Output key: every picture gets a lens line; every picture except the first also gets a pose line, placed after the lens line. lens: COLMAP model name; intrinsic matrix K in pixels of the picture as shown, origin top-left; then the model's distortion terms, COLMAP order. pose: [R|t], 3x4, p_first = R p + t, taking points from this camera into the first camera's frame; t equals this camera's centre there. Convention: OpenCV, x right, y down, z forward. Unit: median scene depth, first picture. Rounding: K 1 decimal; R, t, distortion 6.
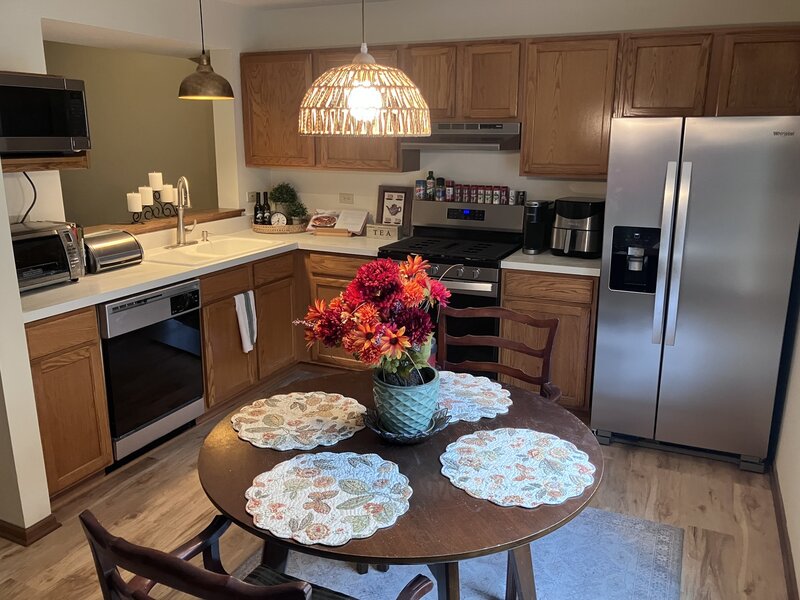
lens RADIAL K [[668.8, 0, 402.7], [0, 668.8, 305.1], [0, 0, 1]] dist [0.027555, -0.011557]
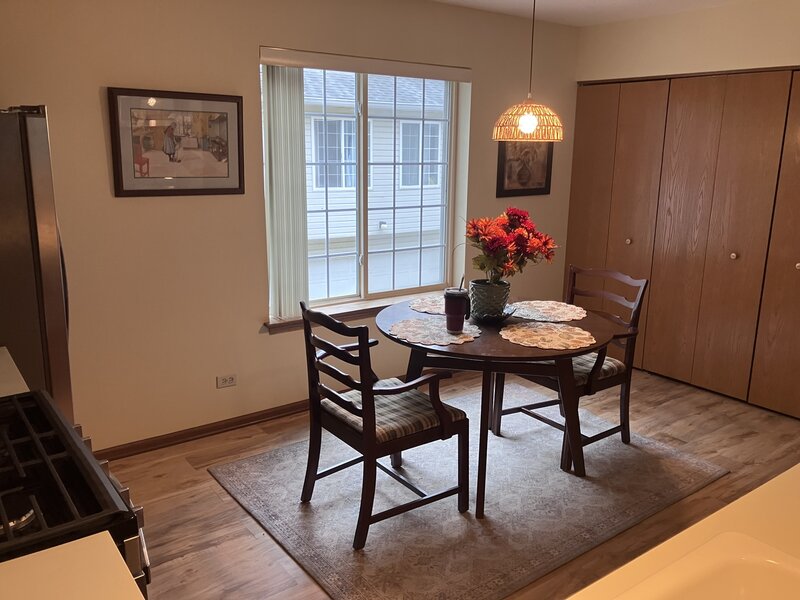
lens RADIAL K [[668.8, 0, 398.3], [0, 668.8, 297.2], [0, 0, 1]] dist [0.027555, -0.011557]
pose [[-0.876581, -0.118999, 0.466310, -0.328945], [0.105217, 0.898117, 0.426983, -0.342546], [-0.469612, 0.423349, -0.774752, 1.374572]]
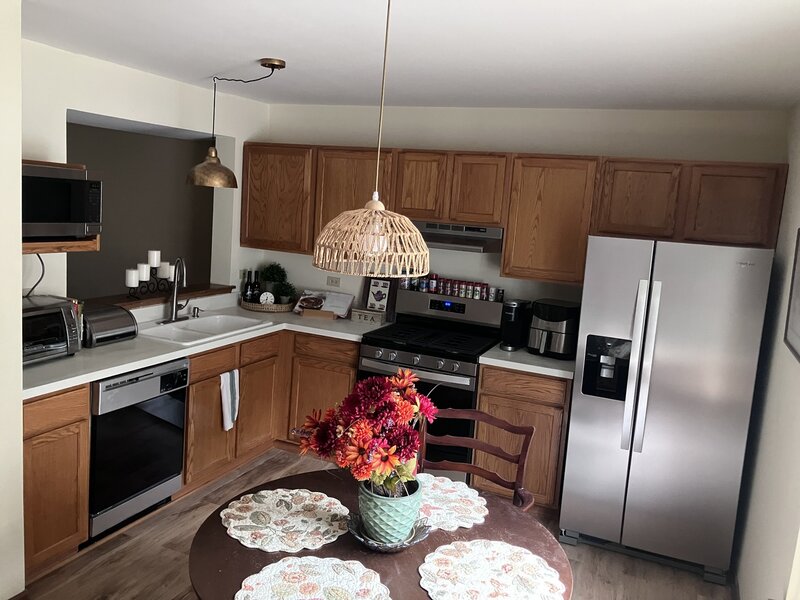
lens RADIAL K [[668.8, 0, 391.4], [0, 668.8, 296.8], [0, 0, 1]] dist [0.027555, -0.011557]
pose [[0.997683, 0.065228, 0.019352, -0.019364], [-0.062751, 0.992082, -0.108795, -0.042287], [-0.026296, 0.107328, 0.993876, -0.051122]]
